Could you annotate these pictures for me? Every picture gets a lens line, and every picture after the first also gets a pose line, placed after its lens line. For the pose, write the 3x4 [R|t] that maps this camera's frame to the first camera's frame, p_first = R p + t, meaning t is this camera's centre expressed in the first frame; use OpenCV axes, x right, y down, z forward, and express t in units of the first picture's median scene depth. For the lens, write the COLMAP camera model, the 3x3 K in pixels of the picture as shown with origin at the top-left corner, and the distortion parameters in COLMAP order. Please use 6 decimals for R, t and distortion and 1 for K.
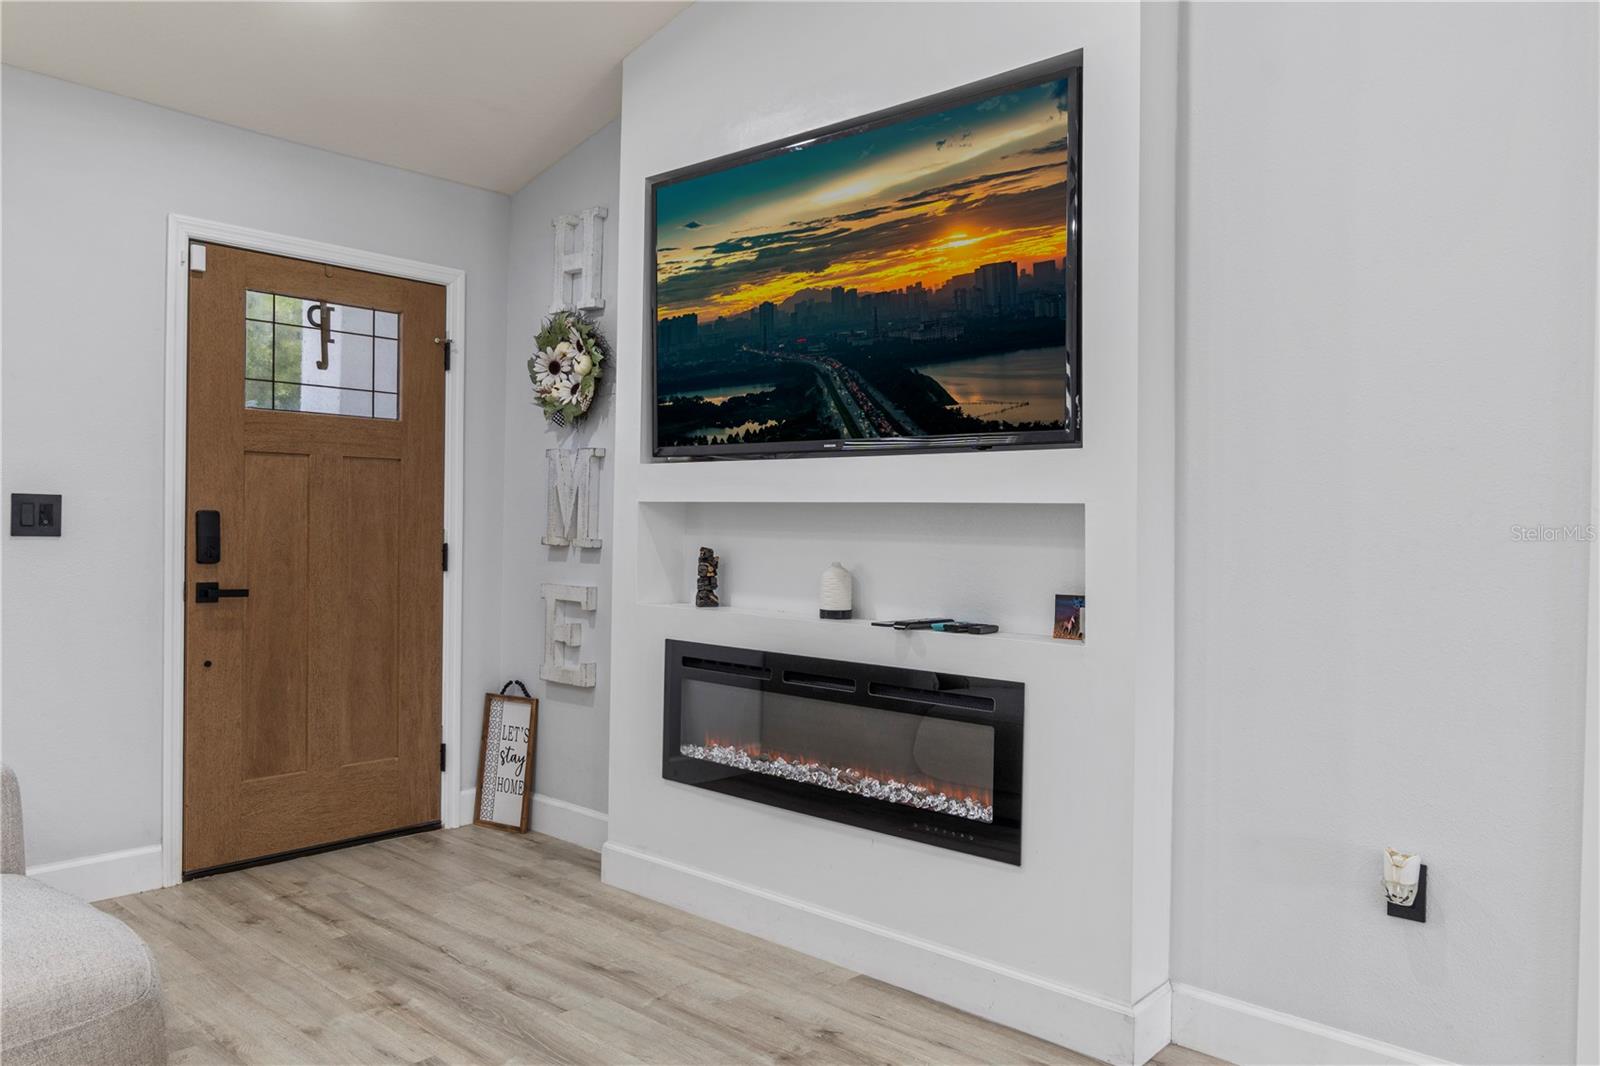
lens RADIAL K [[1140.6, 0, 800.0], [0, 1140.6, 533.0], [0, 0, 1]] dist [-0.006891, -0.001502]
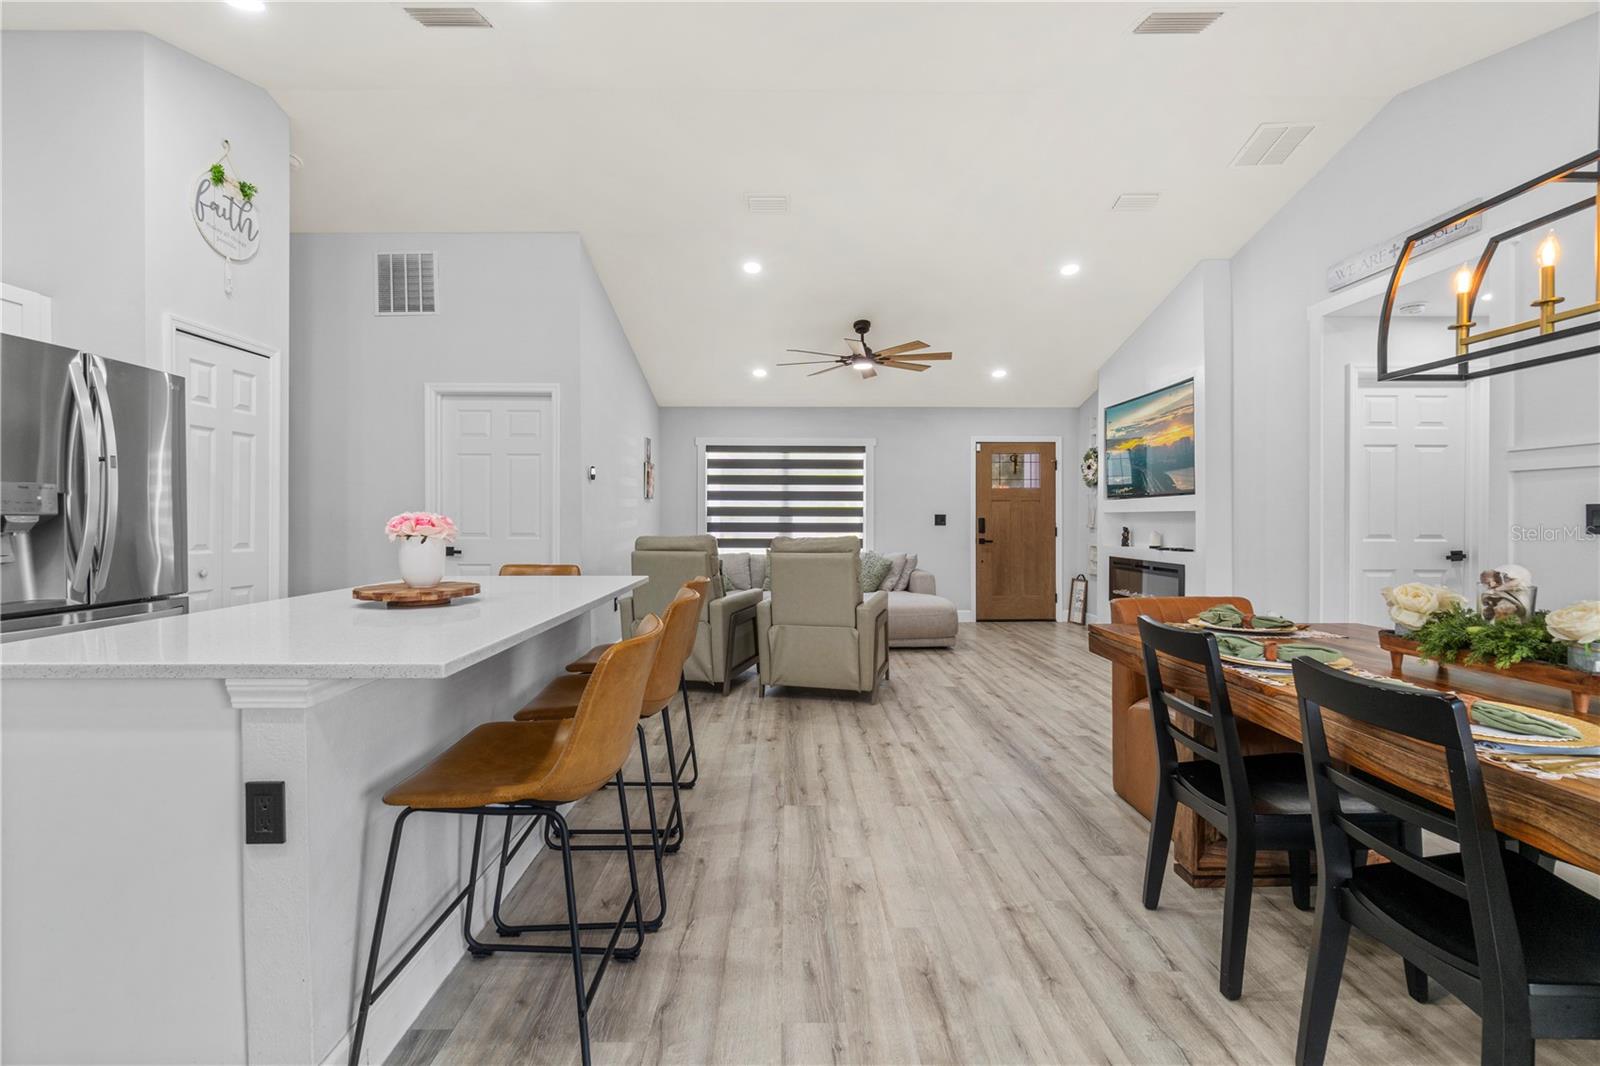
lens RADIAL K [[692.6, 0, 794.6], [0, 692.6, 524.2], [0, 0, 1]] dist [-0.004355, 0.000984]
pose [[0.679221, -0.012164, -0.733833, 0.684753], [0.006167, 0.999922, -0.010867, 0.020188], [0.733908, 0.002856, 0.679243, -0.917531]]
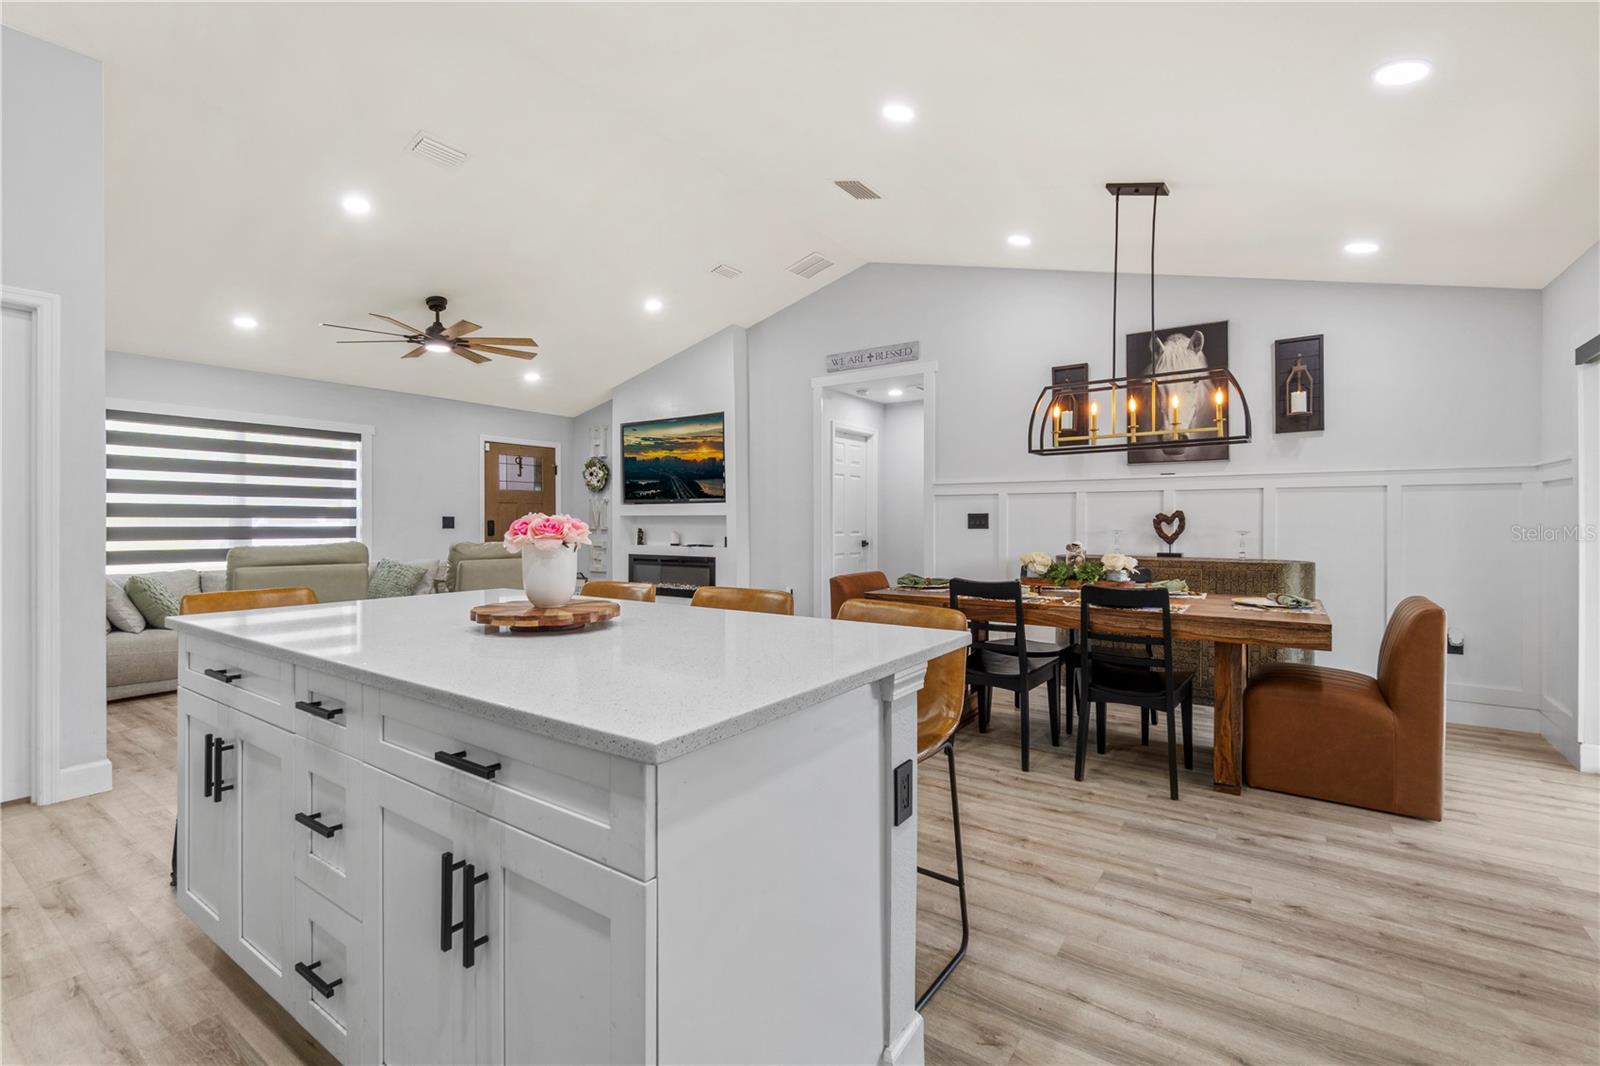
lens RADIAL K [[713.3, 0, 795.3], [0, 713.3, 522.8], [0, 0, 1]] dist [-0.000410, 0.000260]
pose [[0.992110, -0.018506, 0.124001, 0.123879], [0.019121, 0.999810, -0.003776, 0.013673], [-0.123907, 0.006118, 0.992275, -1.270011]]
